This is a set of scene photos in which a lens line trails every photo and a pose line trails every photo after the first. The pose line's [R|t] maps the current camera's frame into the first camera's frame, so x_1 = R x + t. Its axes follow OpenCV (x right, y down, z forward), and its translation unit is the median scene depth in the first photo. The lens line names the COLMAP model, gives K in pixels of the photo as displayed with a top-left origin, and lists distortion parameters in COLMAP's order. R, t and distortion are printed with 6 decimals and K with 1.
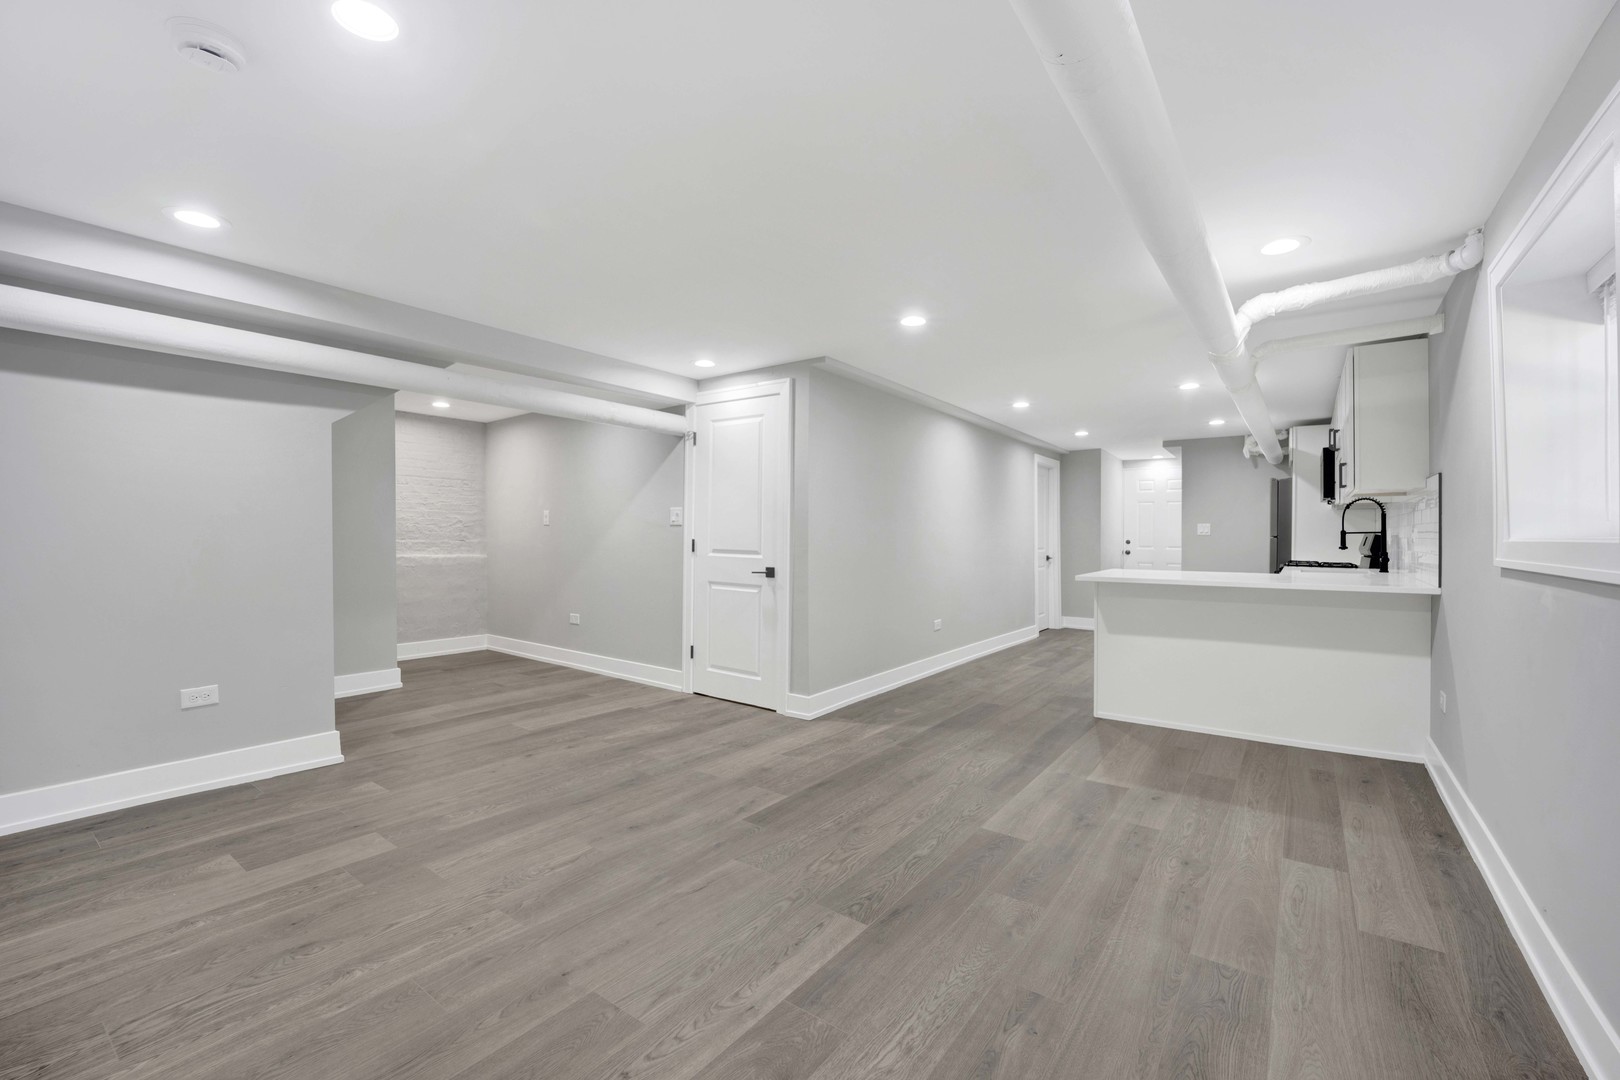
lens RADIAL K [[676.4, 0, 808.3], [0, 676.4, 540.4], [0, 0, 1]] dist [-0.020562, -0.000936]
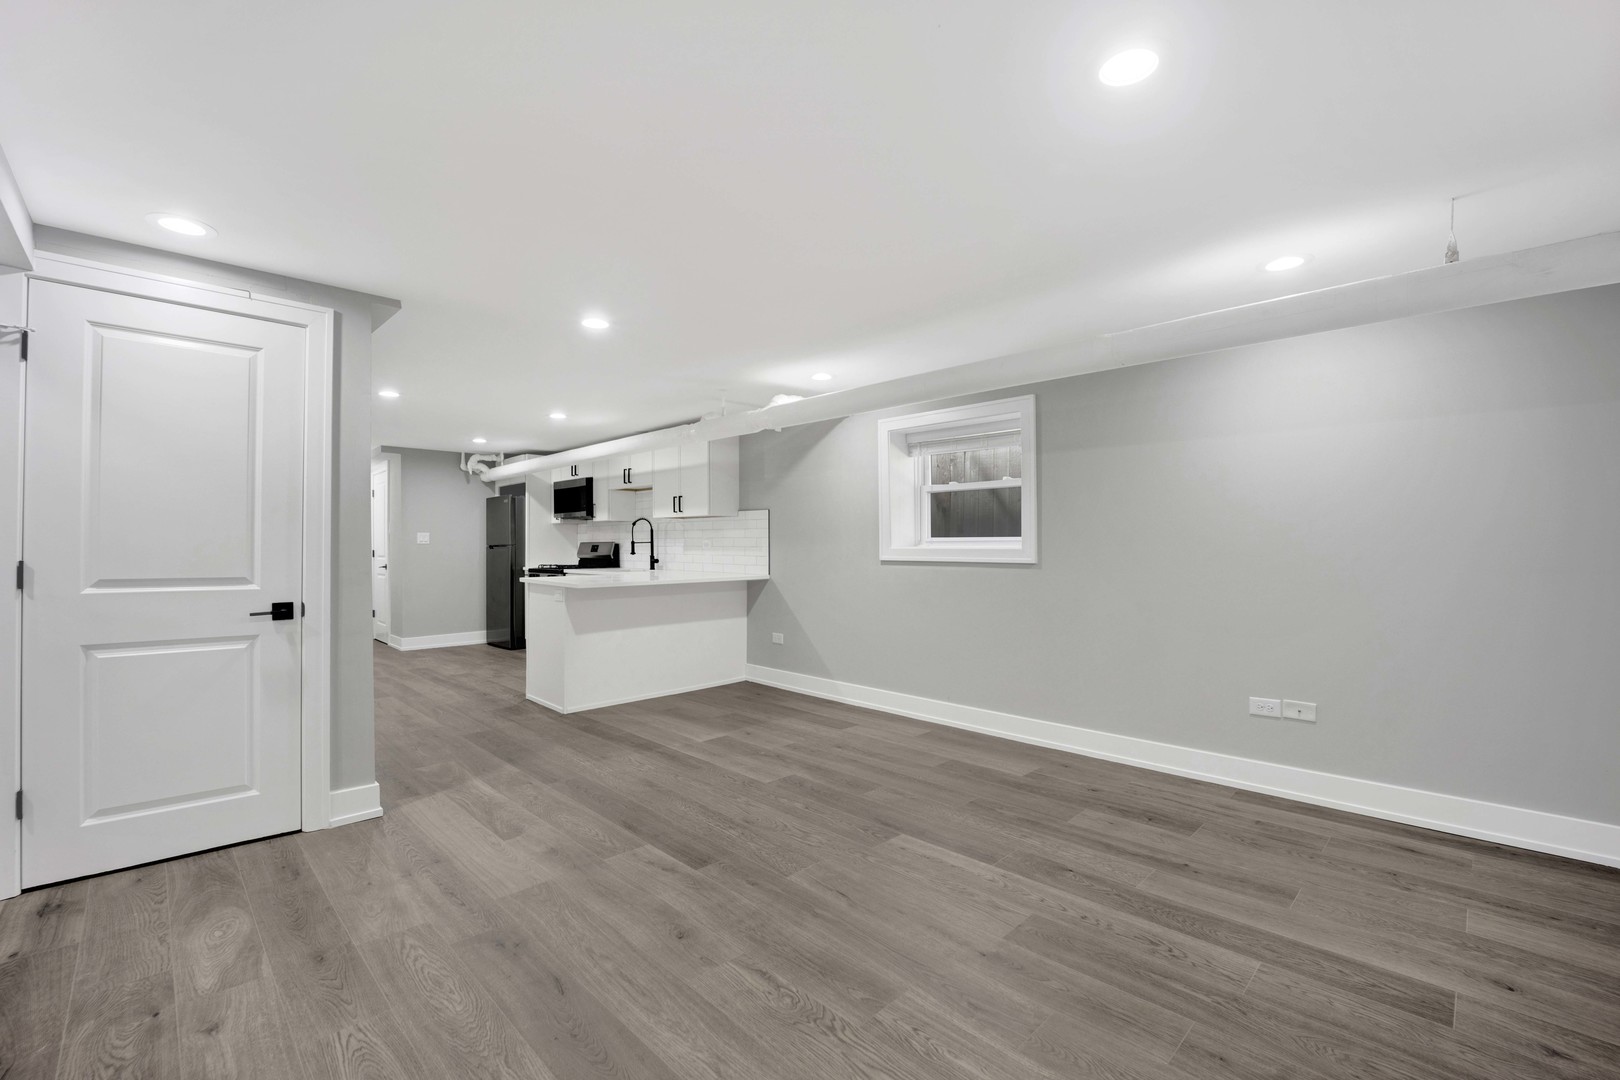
lens RADIAL K [[688.9, 0, 806.2], [0, 688.9, 540.6], [0, 0, 1]] dist [-0.023659, -0.000099]
pose [[0.158910, -0.002042, 0.987291, -0.918075], [0.008870, 0.999960, 0.000641, -0.020943], [-0.987253, 0.008655, 0.158922, 0.668234]]
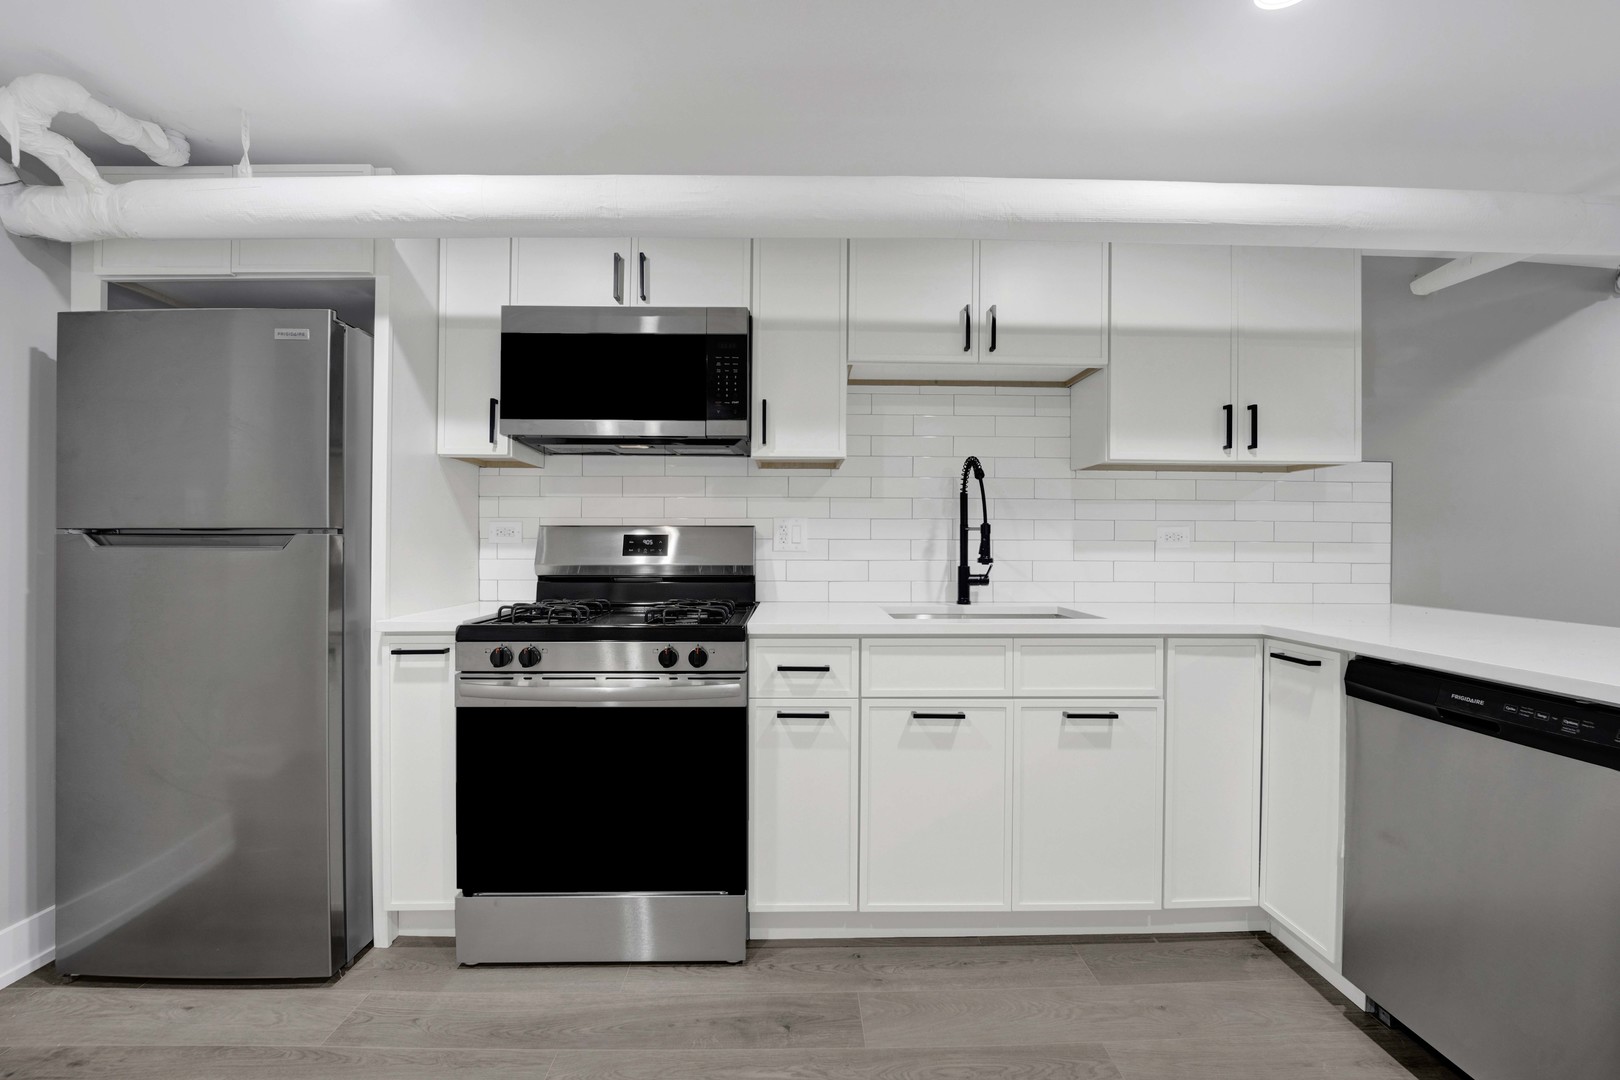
lens RADIAL K [[676.4, 0, 808.3], [0, 676.4, 540.4], [0, 0, 1]] dist [-0.020562, -0.000936]
pose [[-0.606536, -0.007148, 0.795024, 0.817999], [-0.003846, 0.999974, 0.006057, -0.008286], [-0.795047, 0.000616, -0.606548, 2.266391]]
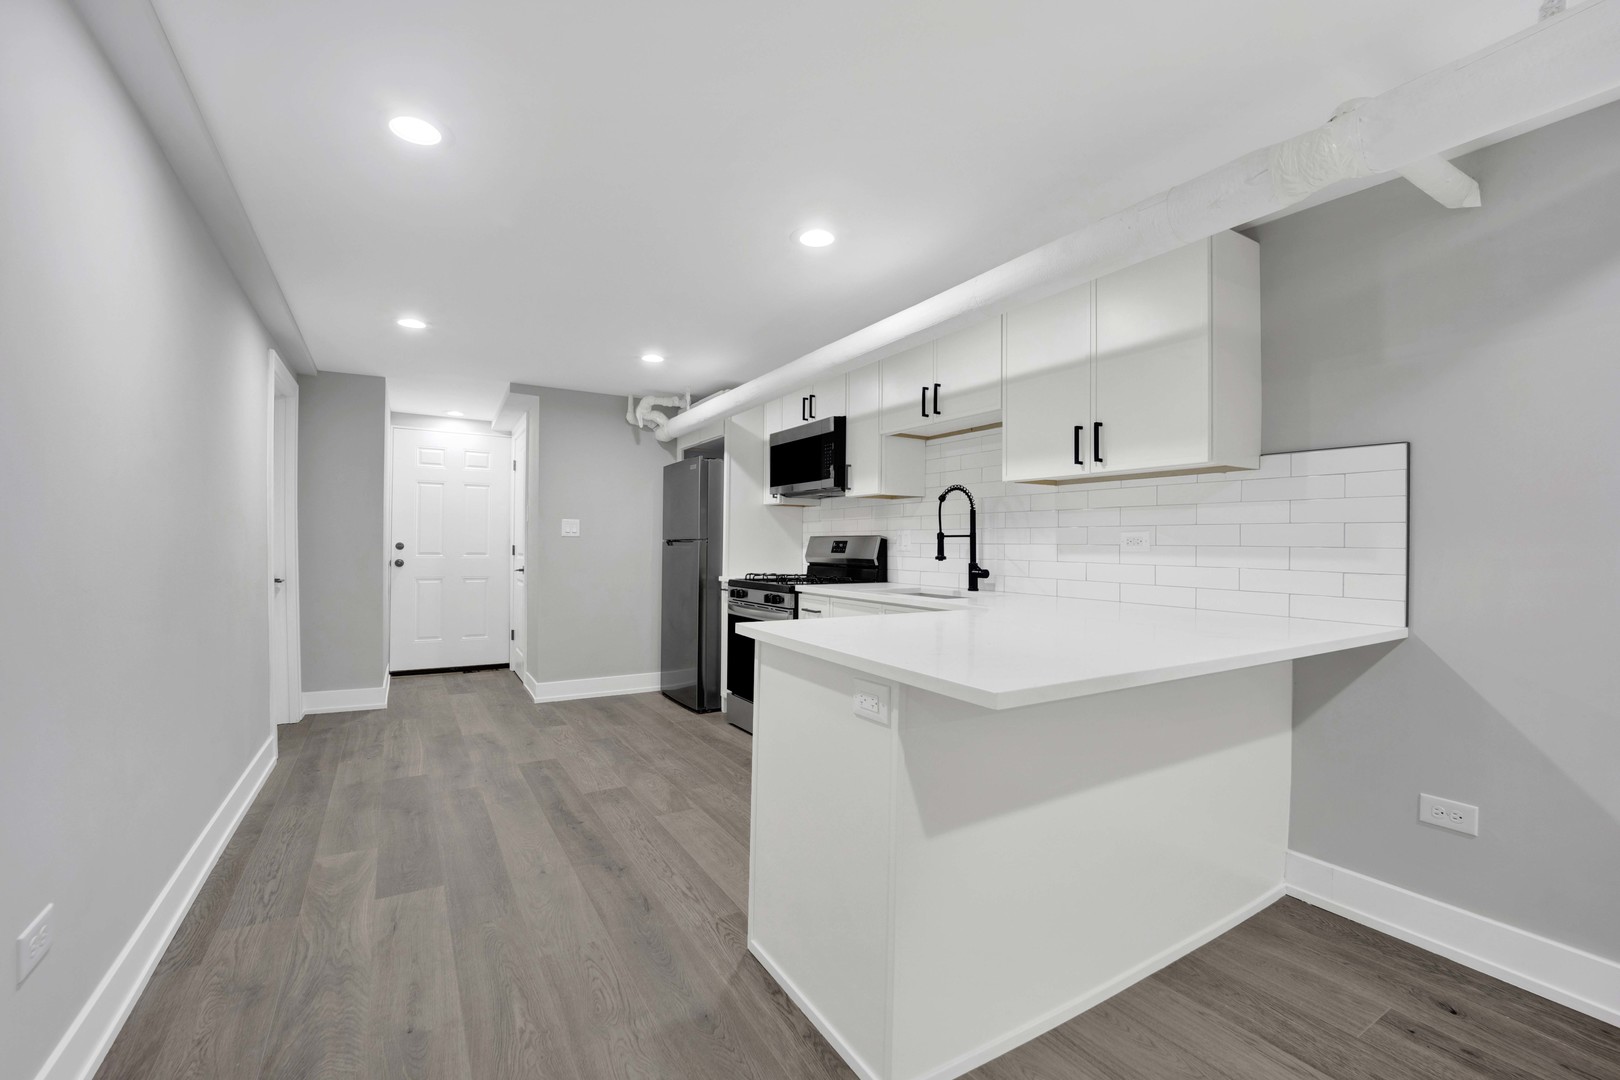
lens RADIAL K [[668.1, 0, 810.0], [0, 668.1, 540.0], [0, 0, 1]] dist [-0.020476, -0.000882]
pose [[0.376188, 0.002722, 0.926539, 0.194388], [-0.001817, 0.999996, -0.002200, -0.008331], [-0.926541, -0.000856, 0.376192, 1.410591]]
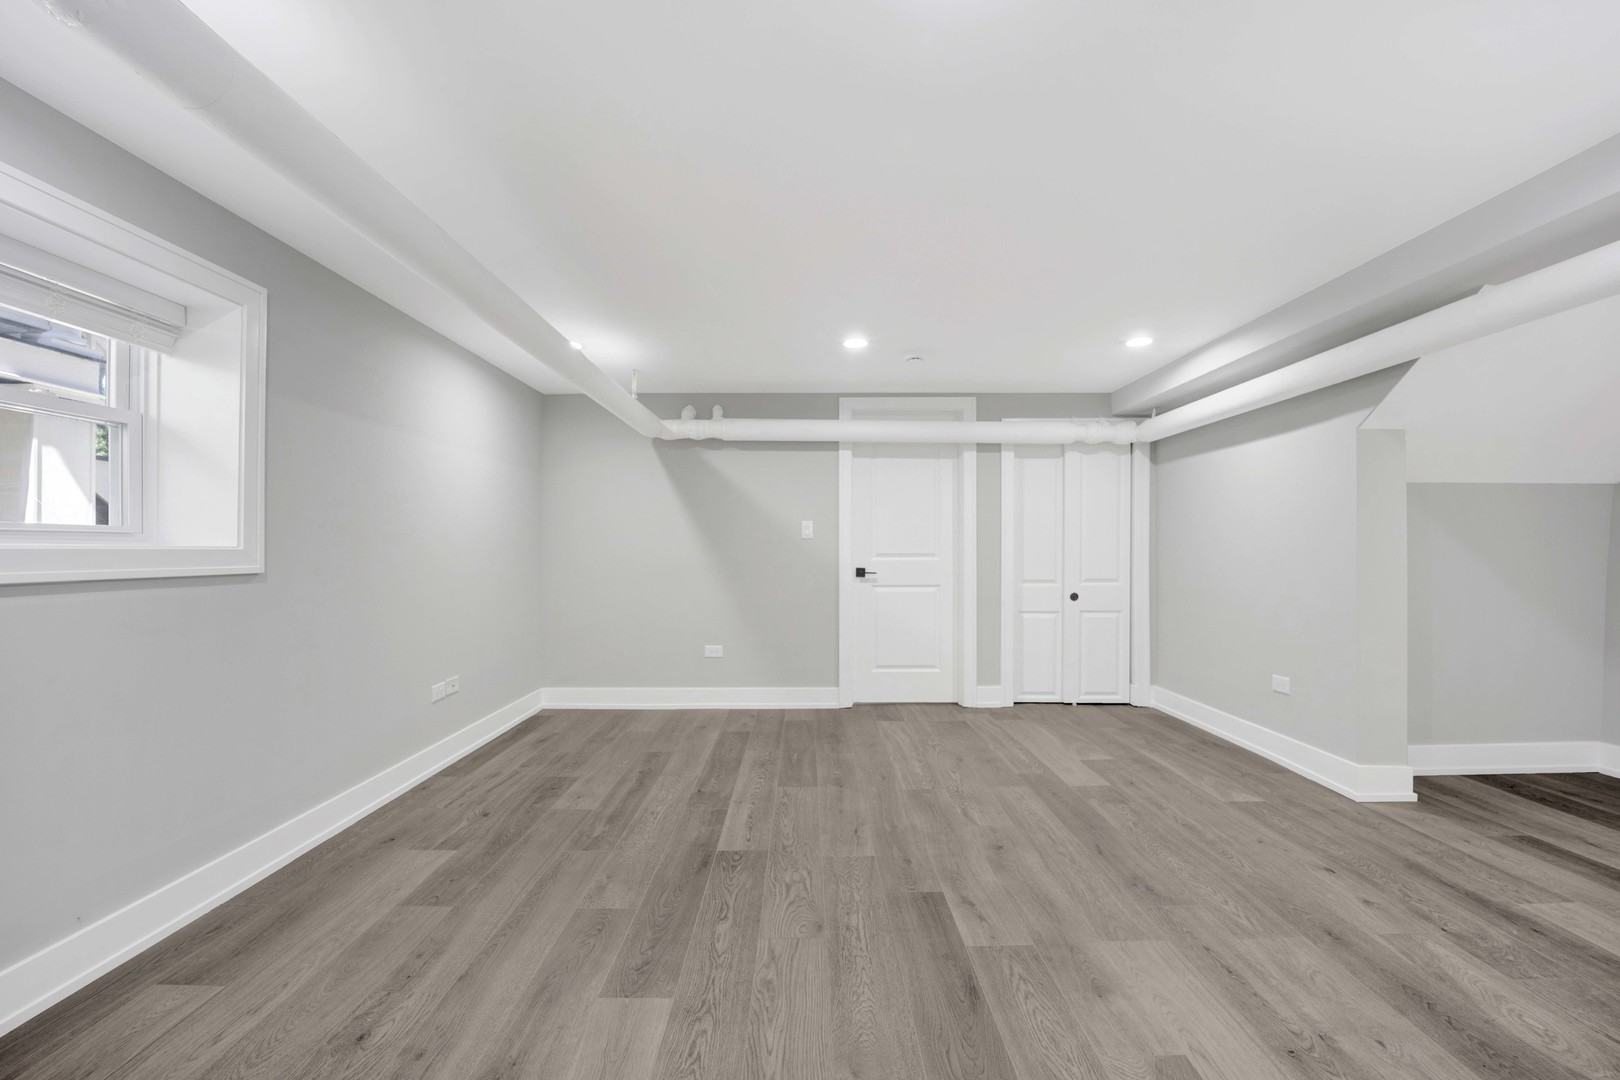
lens RADIAL K [[676.4, 0, 808.3], [0, 676.4, 540.4], [0, 0, 1]] dist [-0.020562, -0.000936]
pose [[-0.803037, -0.013845, -0.595769, 0.499758], [-0.008147, 0.999892, -0.012256, -0.002767], [0.595874, -0.004989, -0.803062, 1.477925]]
